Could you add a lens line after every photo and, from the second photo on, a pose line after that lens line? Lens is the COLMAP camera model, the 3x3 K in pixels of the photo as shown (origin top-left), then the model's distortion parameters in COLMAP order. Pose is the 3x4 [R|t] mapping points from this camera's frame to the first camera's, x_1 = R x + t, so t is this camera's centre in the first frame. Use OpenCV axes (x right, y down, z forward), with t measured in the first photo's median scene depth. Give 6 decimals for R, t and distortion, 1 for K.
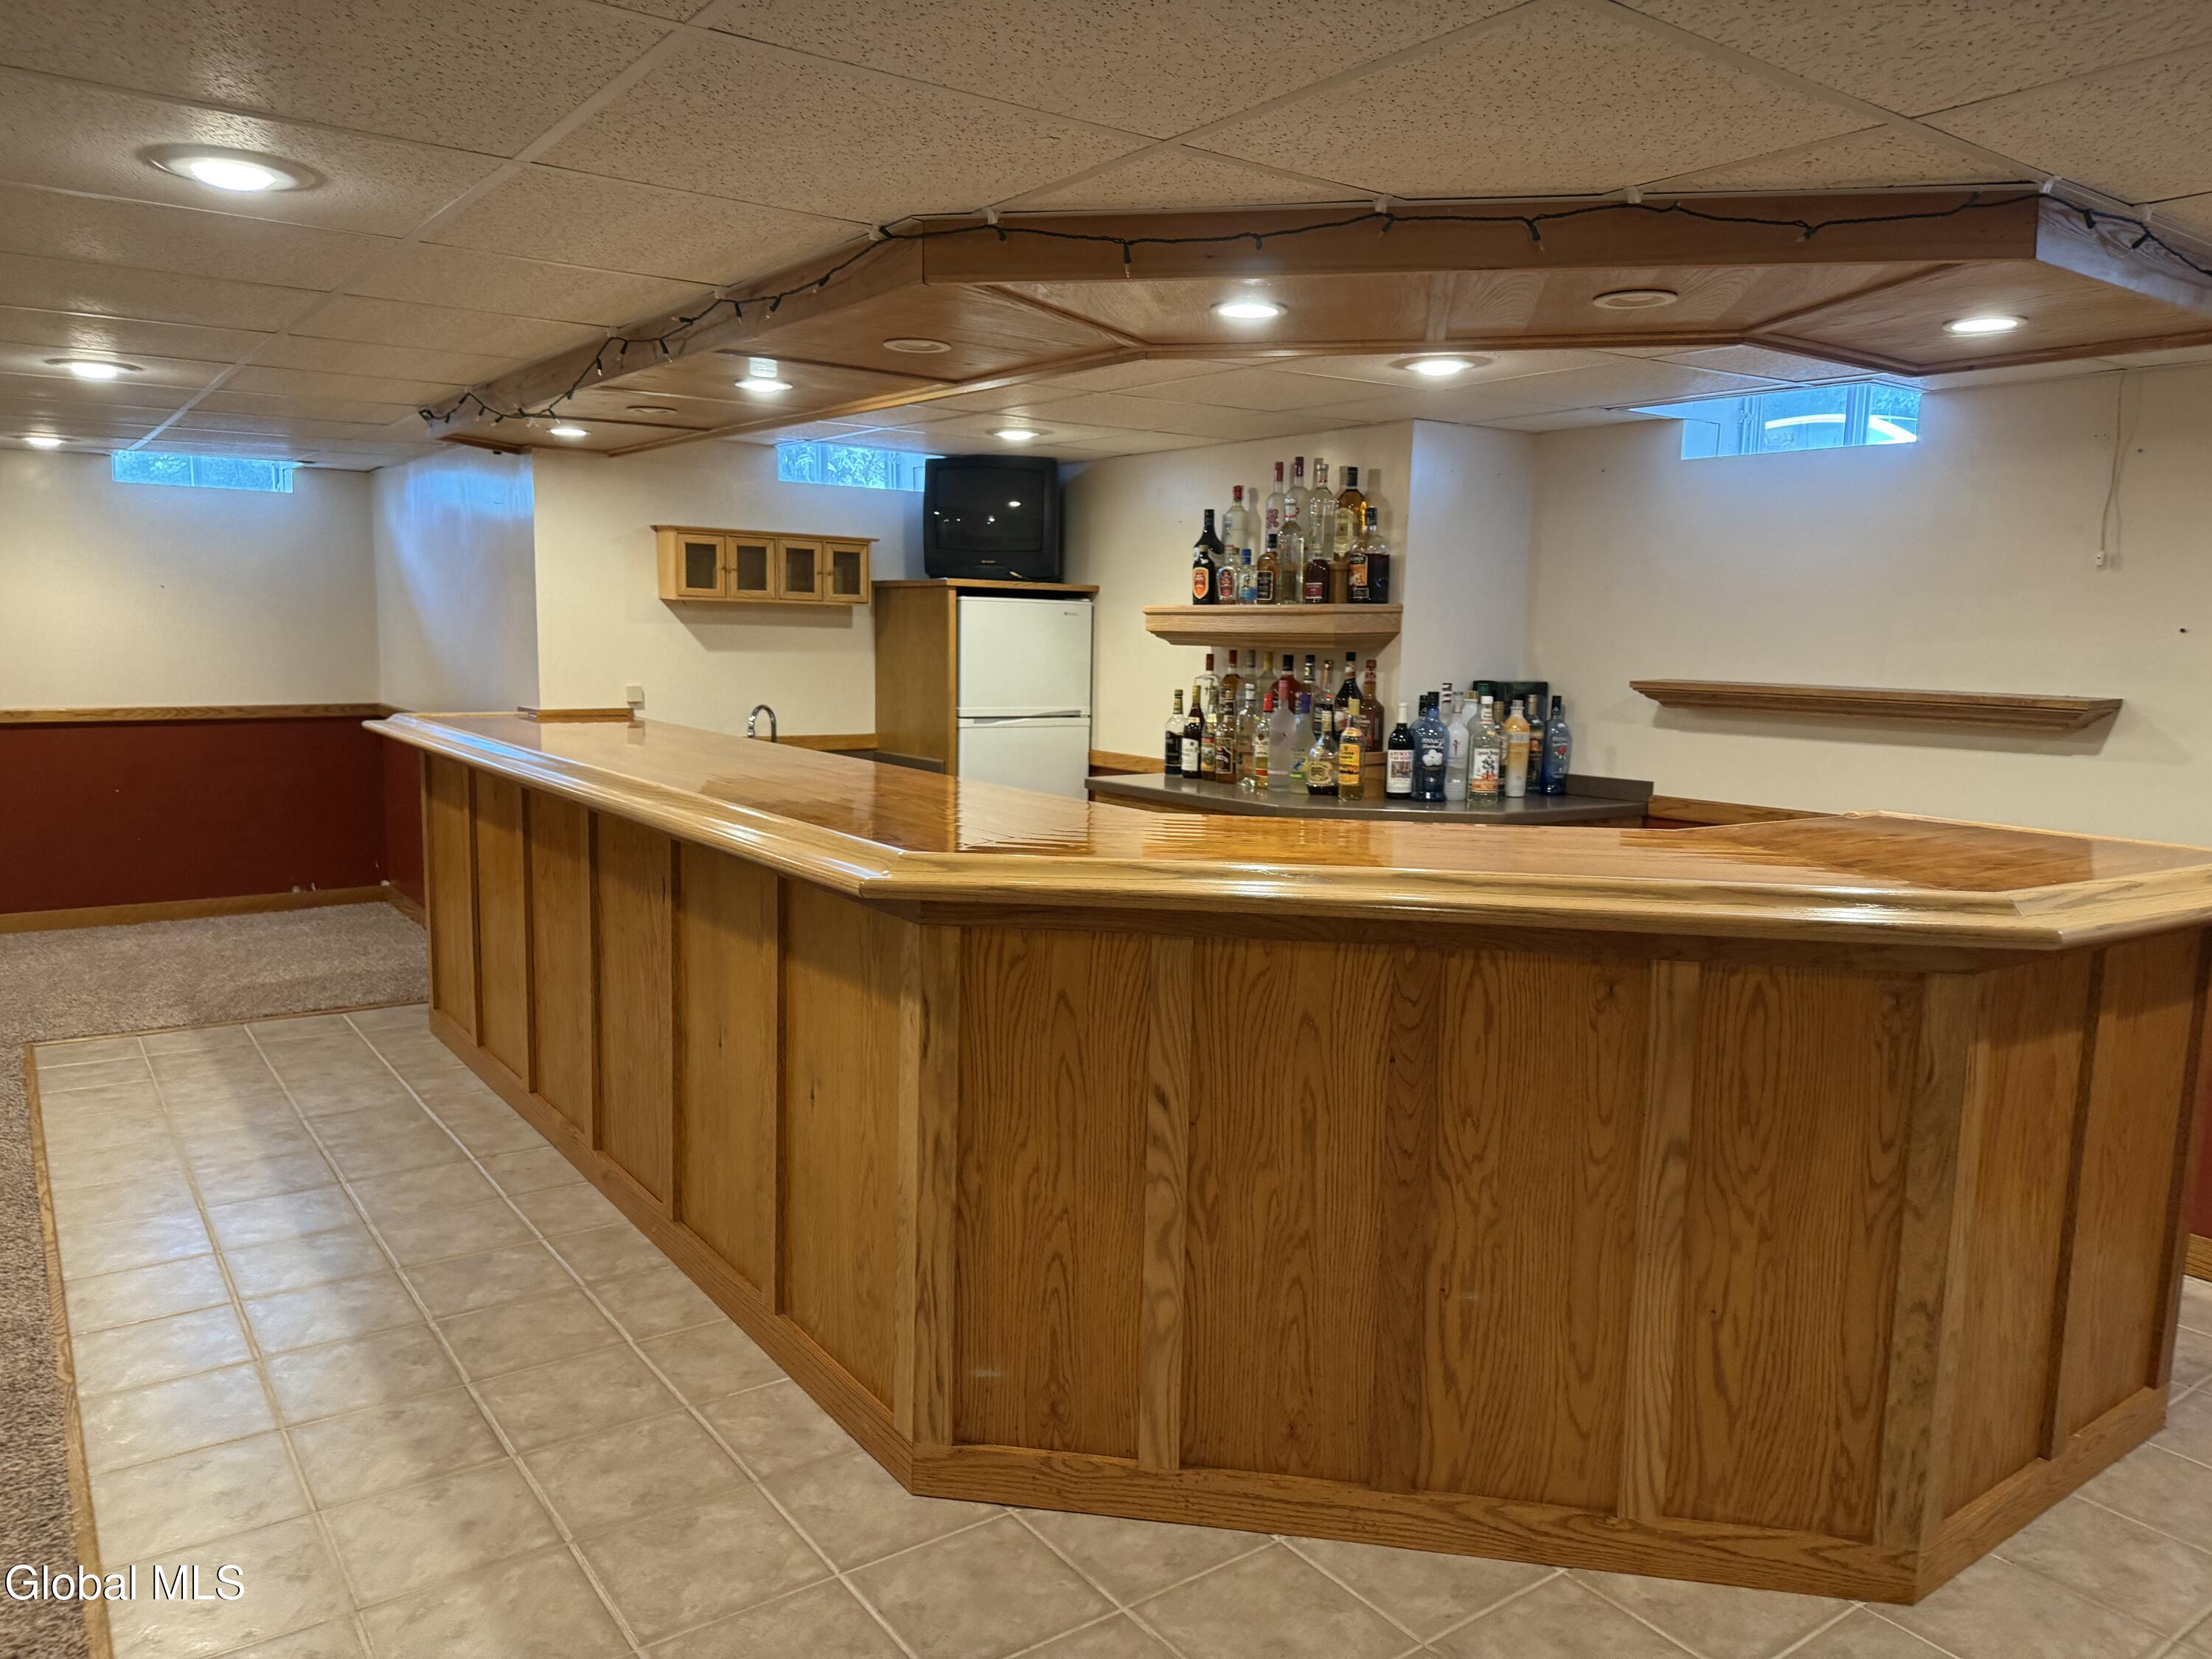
lens RADIAL K [[1529.0, 0, 1108.6], [0, 1529.0, 817.3], [0, 0, 1]] dist [0.007420, -0.014771]
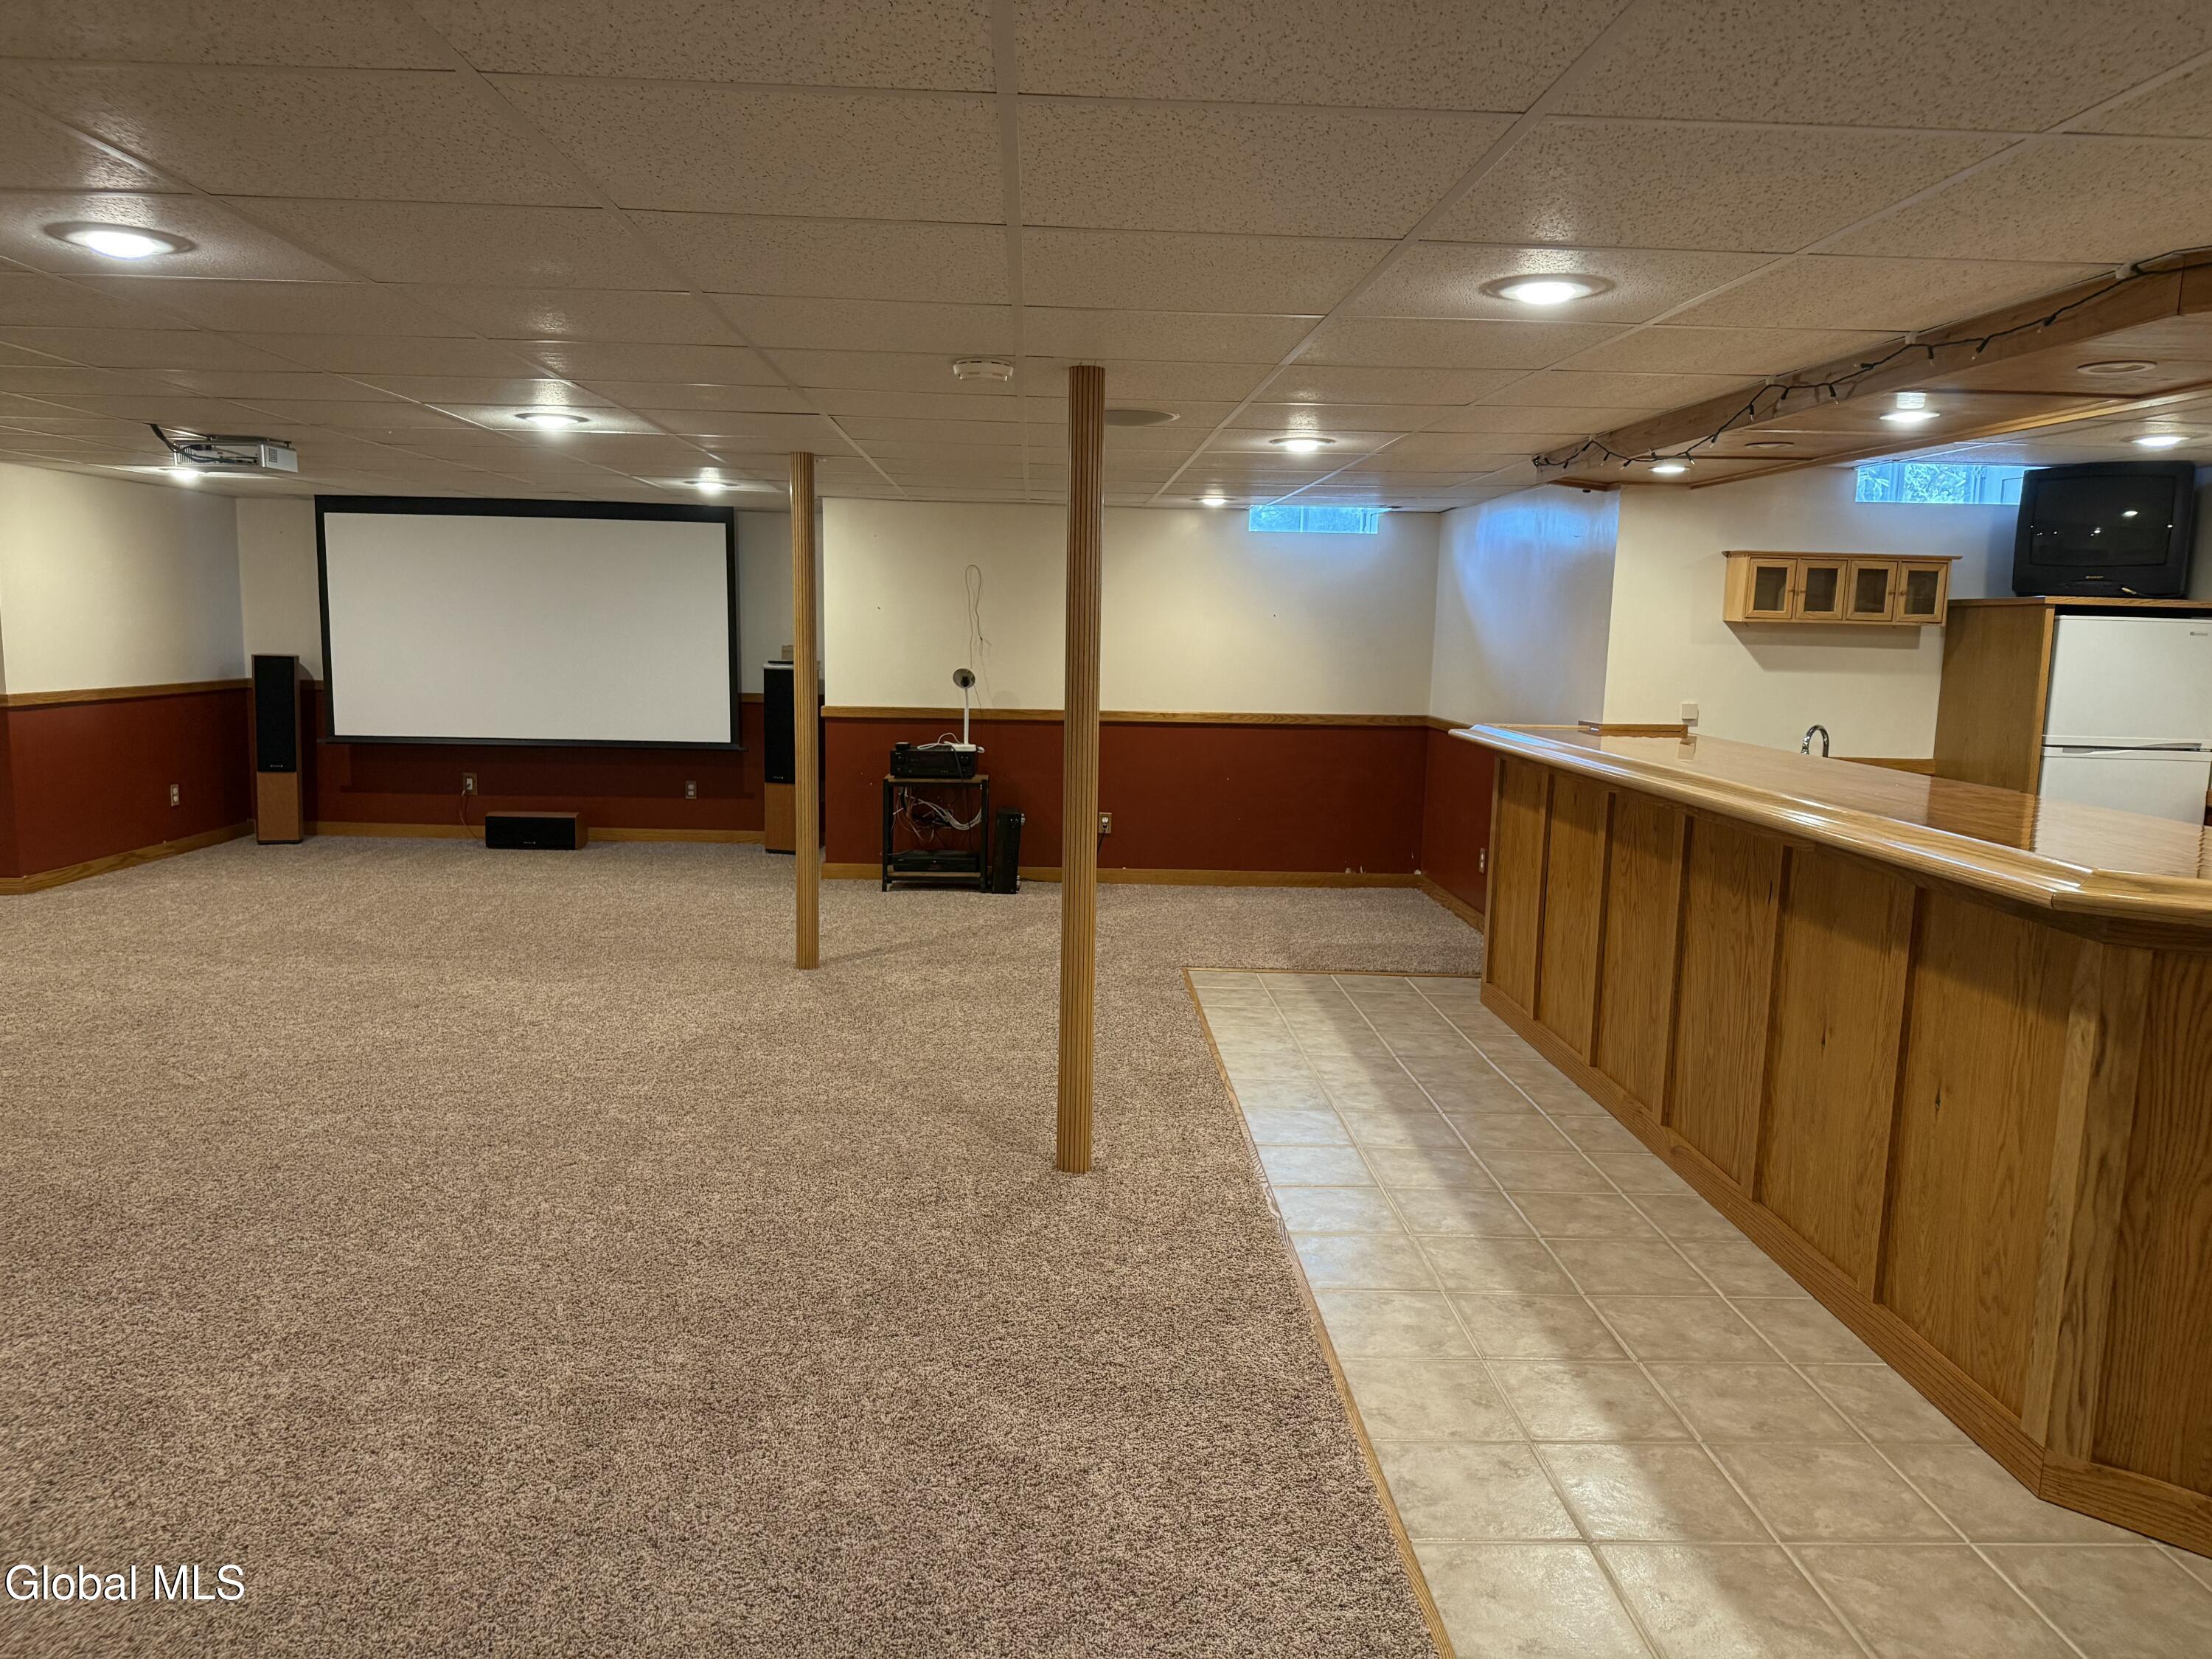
lens RADIAL K [[1507.4, 0, 1091.1], [0, 1507.4, 829.9], [0, 0, 1]] dist [-0.001558, -0.019414]
pose [[0.817862, 0.069884, -0.571154, -0.055190], [-0.071012, 0.997268, 0.020335, 0.010943], [0.571015, 0.023927, 0.820591, -0.100636]]
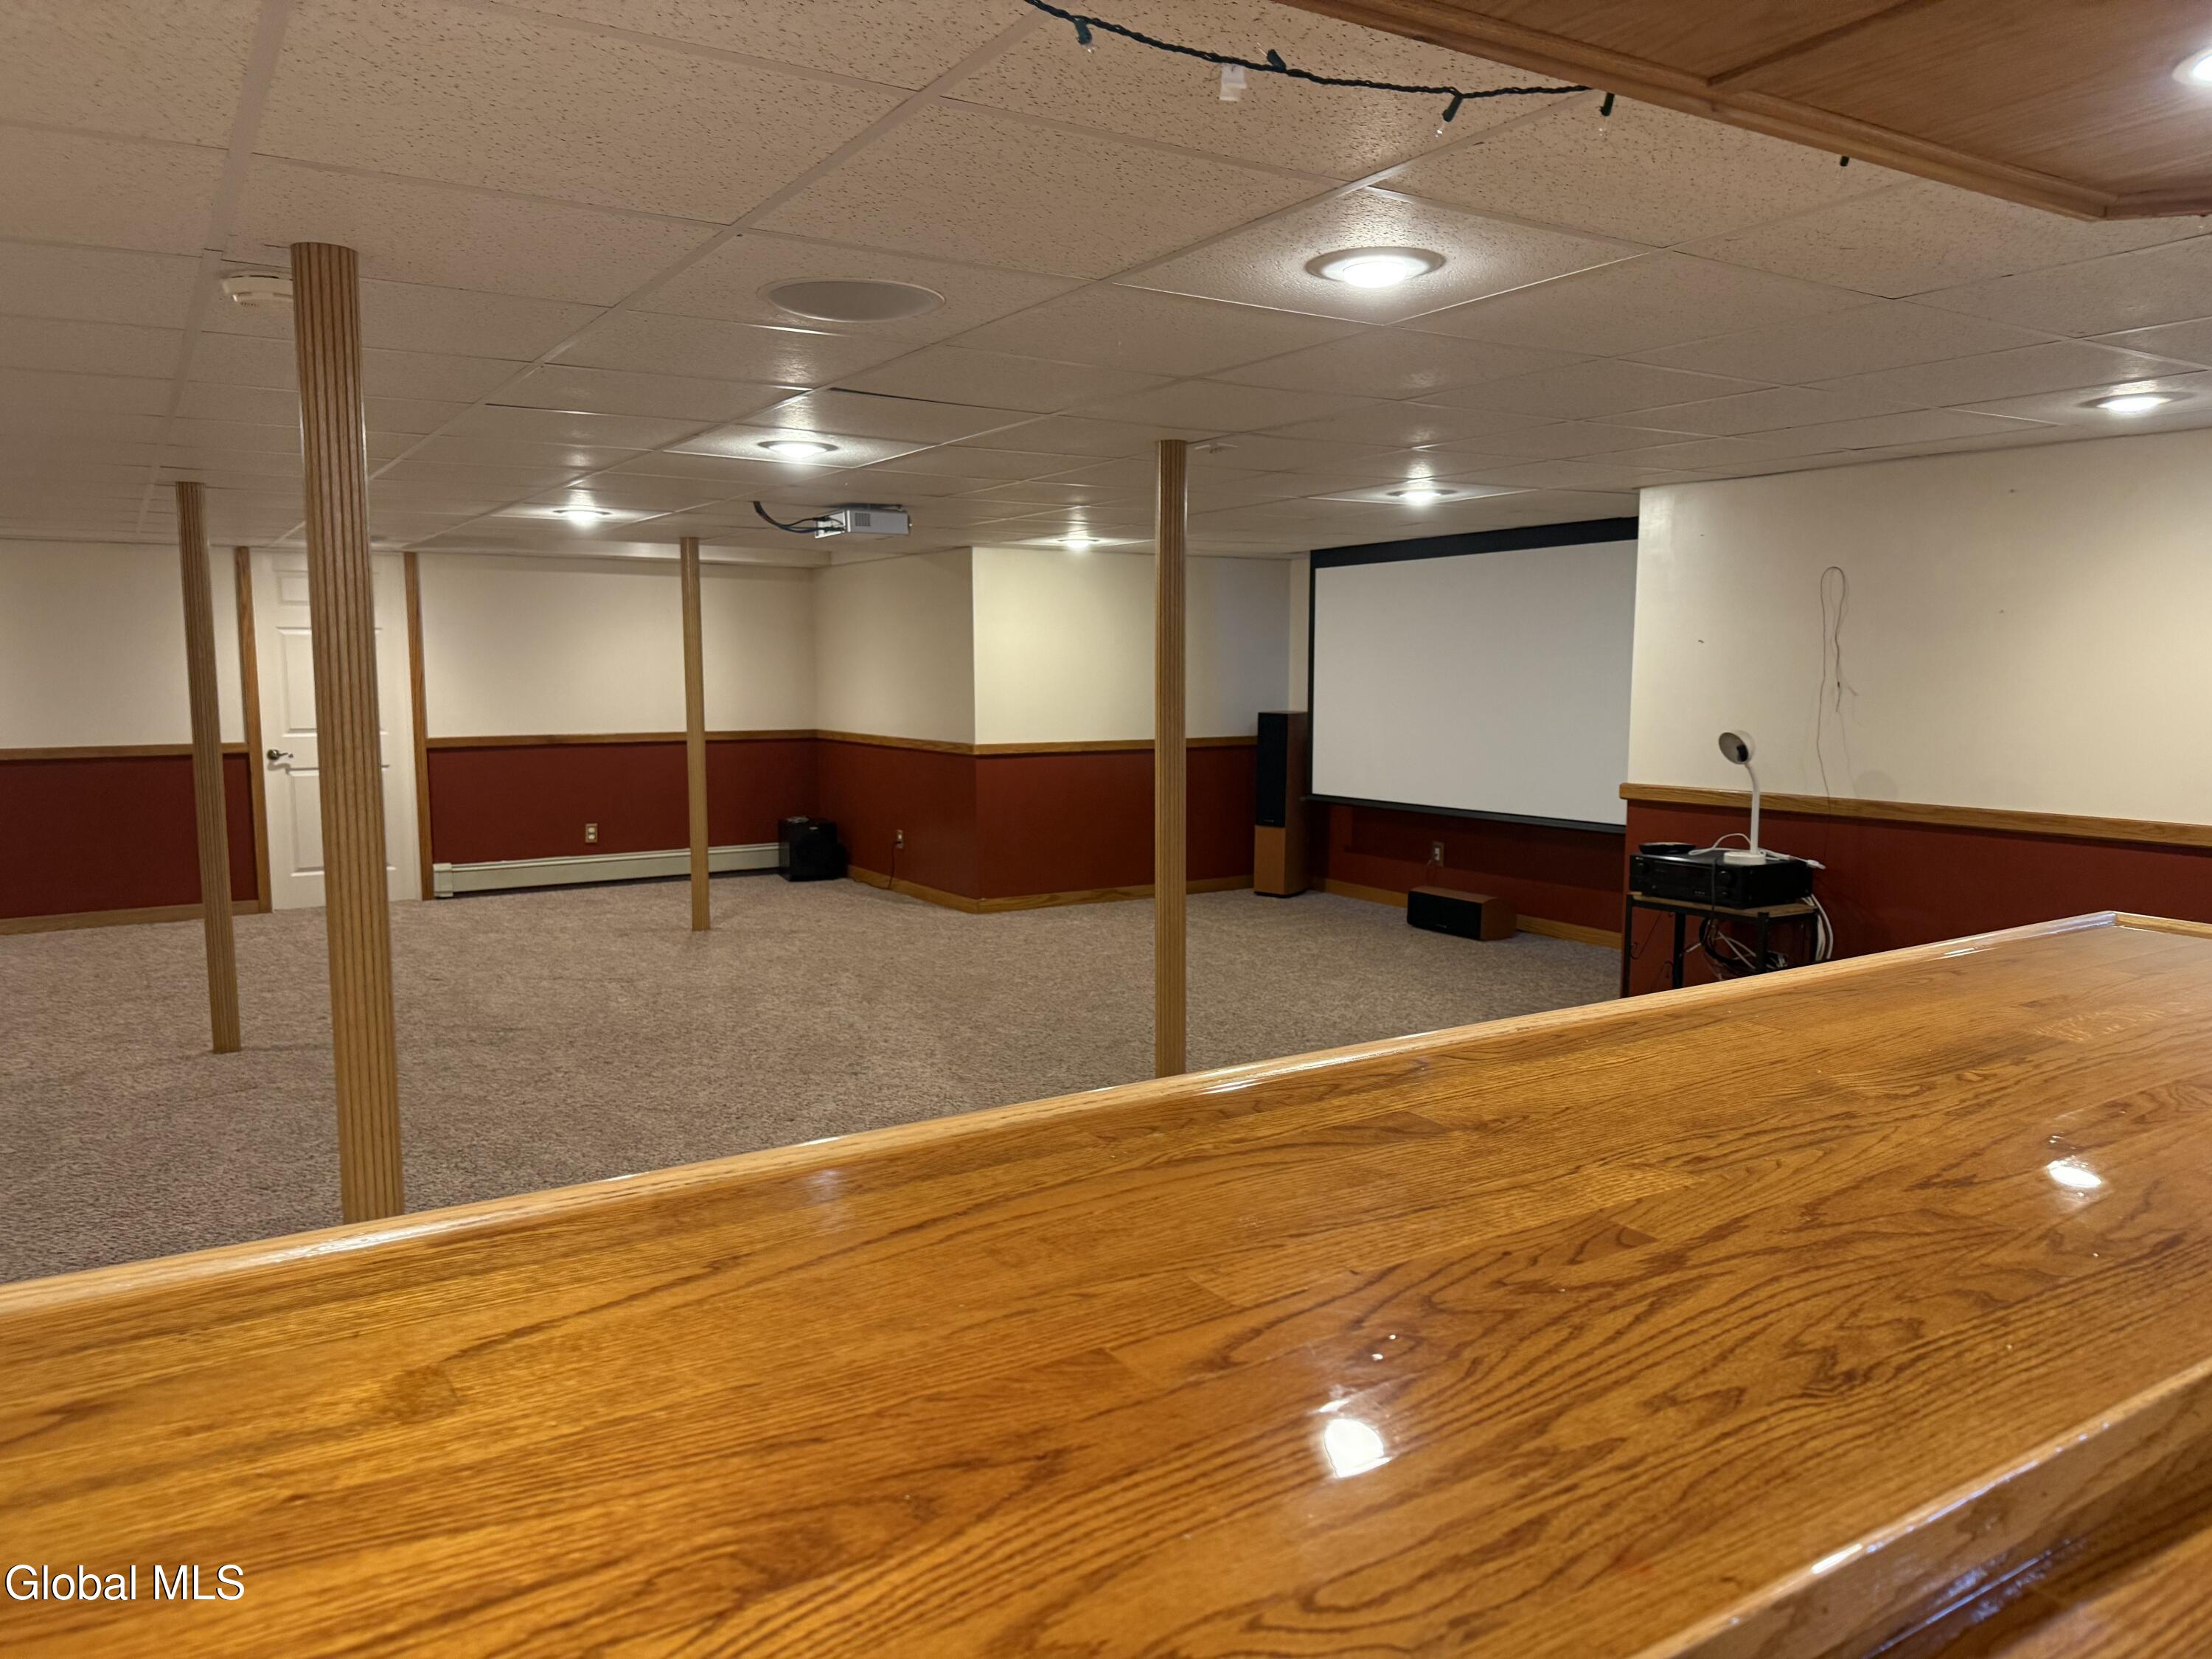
lens RADIAL K [[1529.0, 0, 1108.6], [0, 1529.0, 817.3], [0, 0, 1]] dist [0.007420, -0.014771]
pose [[-0.092384, 0.071943, -0.993121, -0.022008], [-0.119055, 0.989433, 0.082751, -0.096387], [0.988580, 0.125881, -0.082843, 0.802886]]
